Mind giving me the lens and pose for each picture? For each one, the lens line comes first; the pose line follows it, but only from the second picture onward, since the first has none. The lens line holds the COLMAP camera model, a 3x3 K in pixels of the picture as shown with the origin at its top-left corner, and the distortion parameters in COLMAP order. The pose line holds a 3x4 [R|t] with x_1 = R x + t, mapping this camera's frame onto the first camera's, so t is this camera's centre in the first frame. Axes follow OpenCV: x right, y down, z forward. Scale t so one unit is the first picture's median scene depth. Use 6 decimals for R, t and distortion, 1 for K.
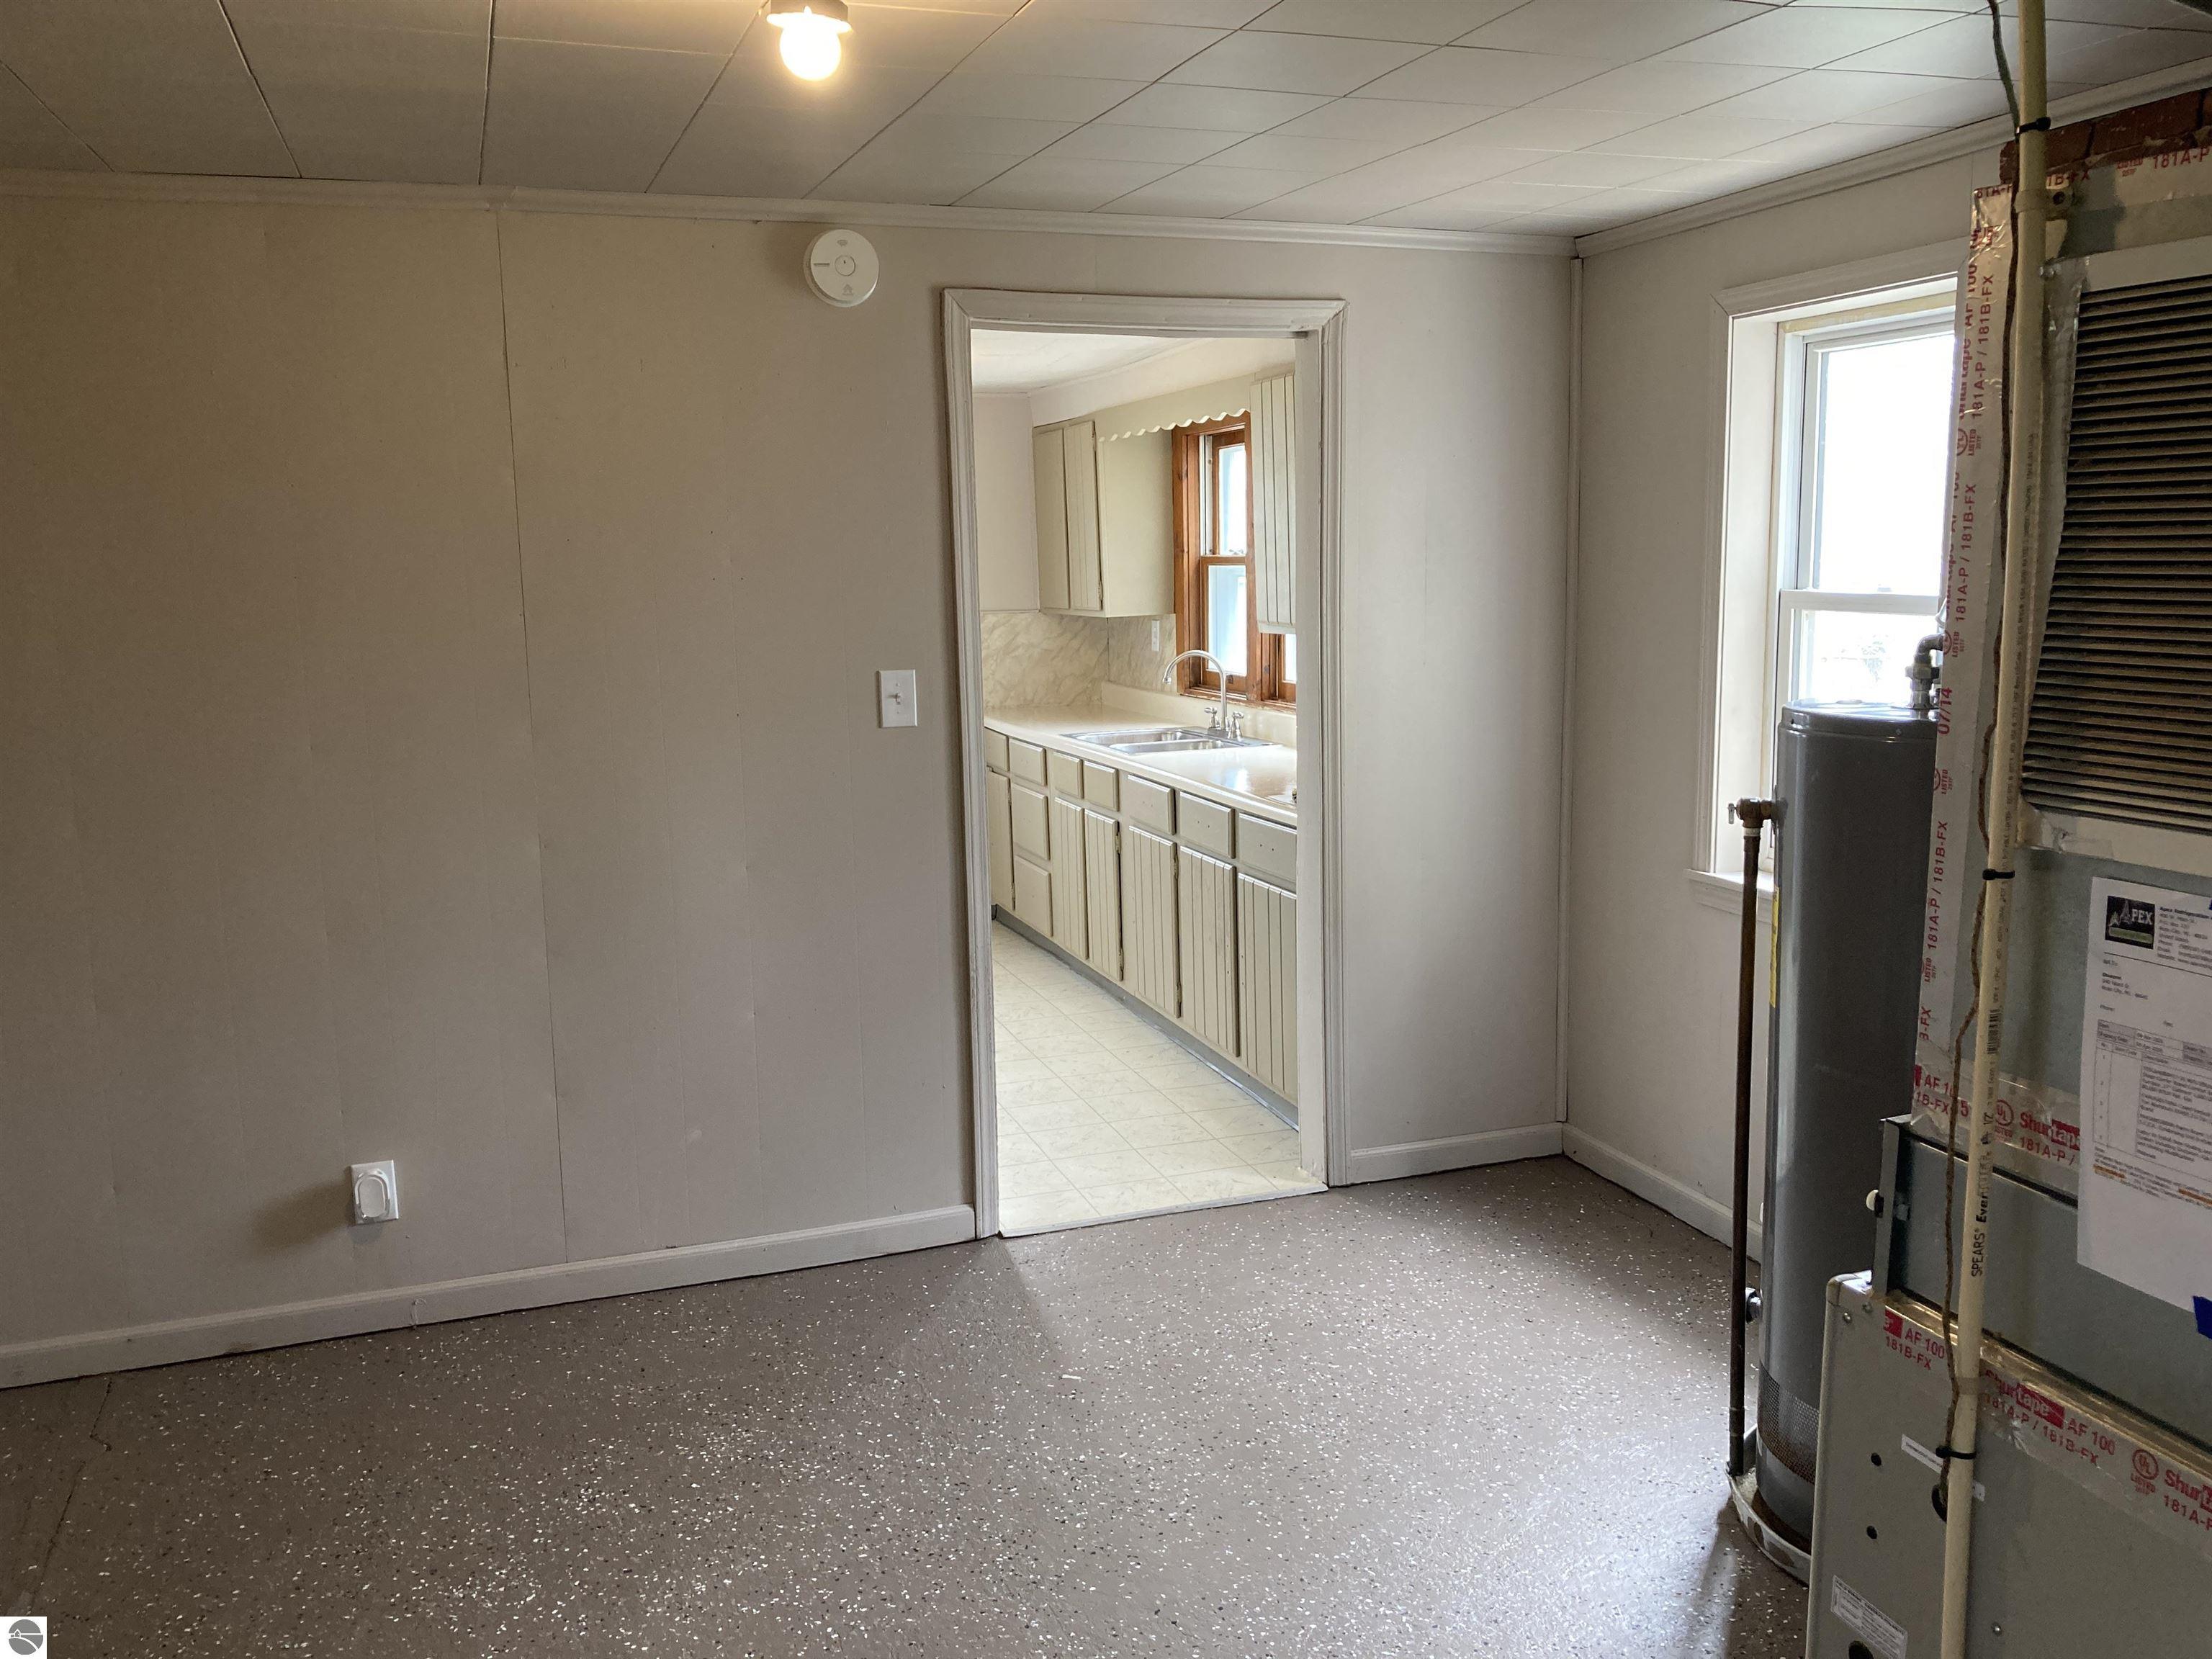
lens RADIAL K [[1802.8, 0, 1099.6], [0, 1802.8, 831.2], [0, 0, 1]] dist [0.029093, -0.012760]
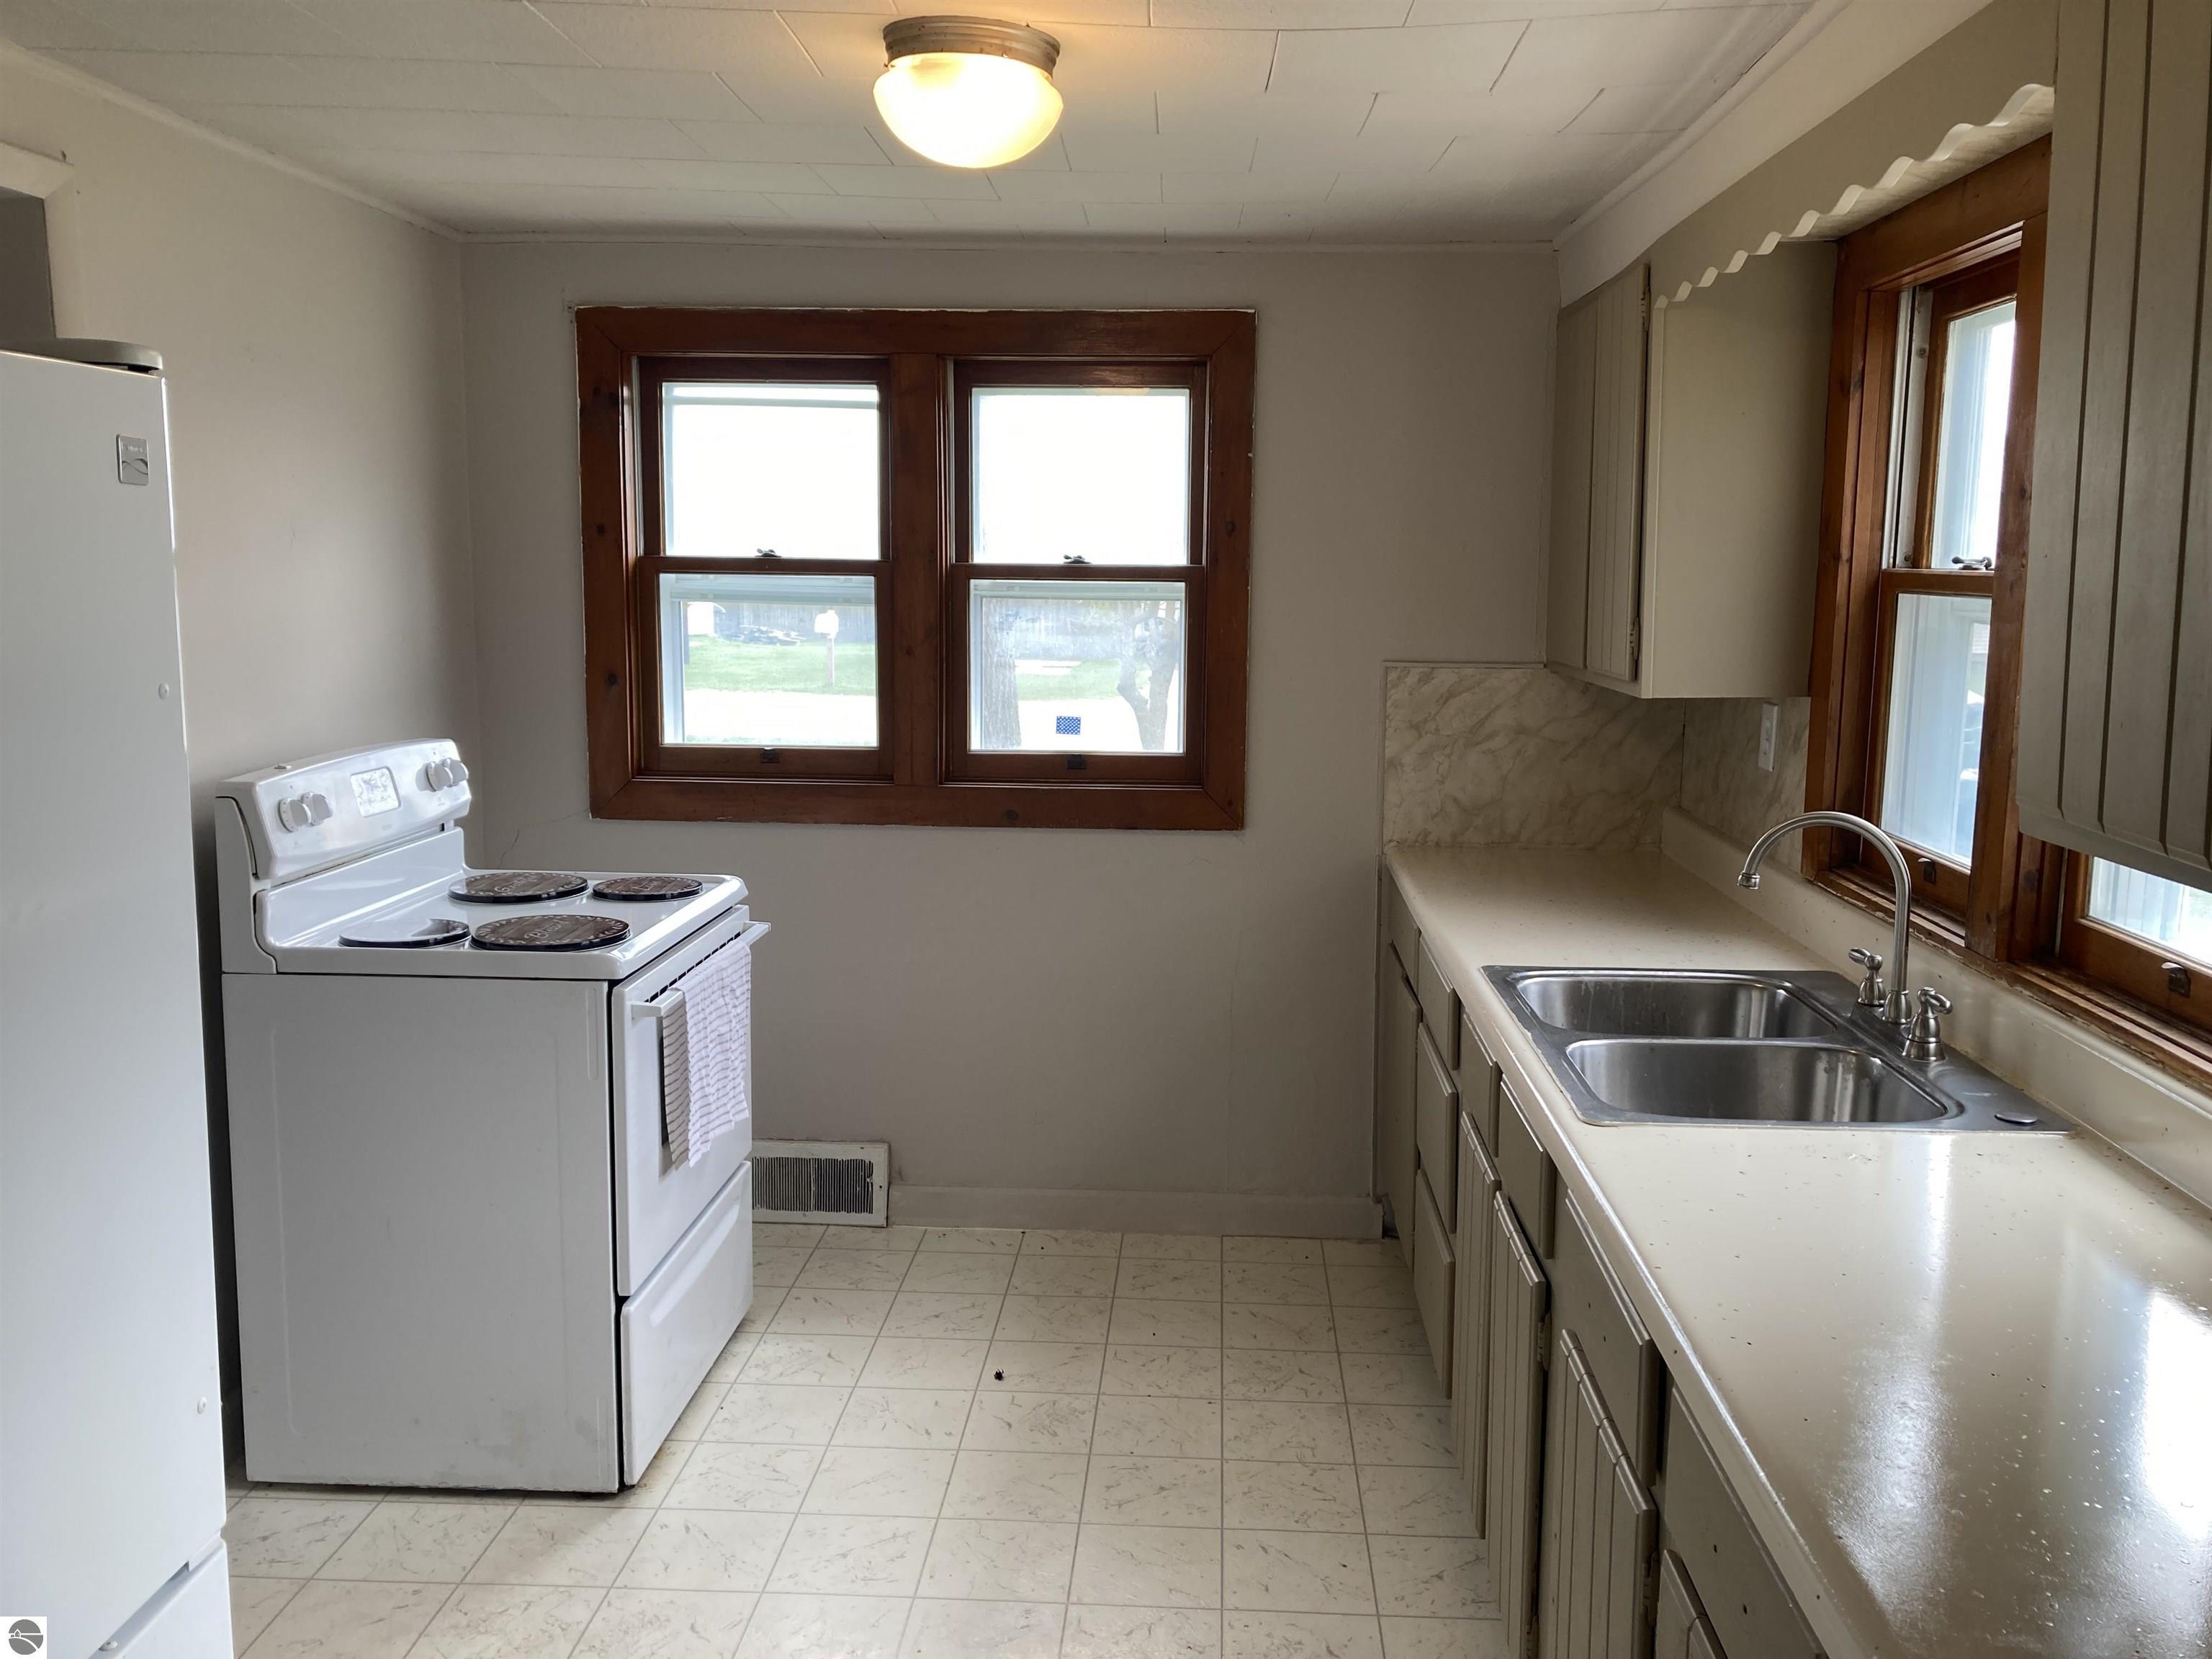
lens RADIAL K [[1802.8, 0, 1110.9], [0, 1802.8, 805.2], [0, 0, 1]] dist [0.029093, -0.012760]
pose [[0.930652, 0.078431, -0.357401, 0.043816], [-0.083948, 0.996470, 0.000076, -0.080006], [0.356145, 0.029932, 0.933951, 0.524906]]
